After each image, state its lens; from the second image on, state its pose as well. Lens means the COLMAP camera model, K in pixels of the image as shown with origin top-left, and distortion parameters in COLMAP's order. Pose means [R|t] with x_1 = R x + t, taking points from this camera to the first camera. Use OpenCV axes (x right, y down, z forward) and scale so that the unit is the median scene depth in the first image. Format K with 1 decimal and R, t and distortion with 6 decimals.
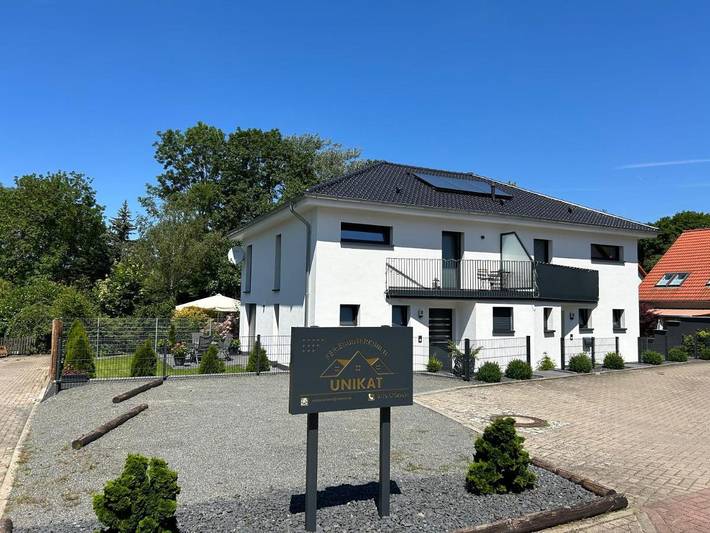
lens RADIAL K [[516.4, 0, 353.1], [0, 516.4, 269.8], [0, 0, 1]] dist [0.006169, 0.000807]
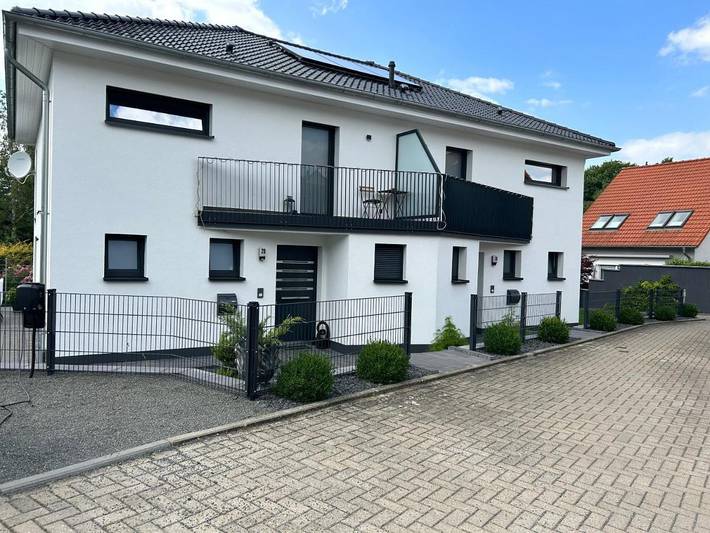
lens RADIAL K [[516.4, 0, 356.6], [0, 516.4, 265.7], [0, 0, 1]] dist [0.006169, 0.000807]
pose [[0.991610, 0.007805, 0.129029, 0.161203], [-0.019994, 0.995424, 0.093441, 0.039359], [-0.127709, -0.095237, 0.987229, 0.363520]]
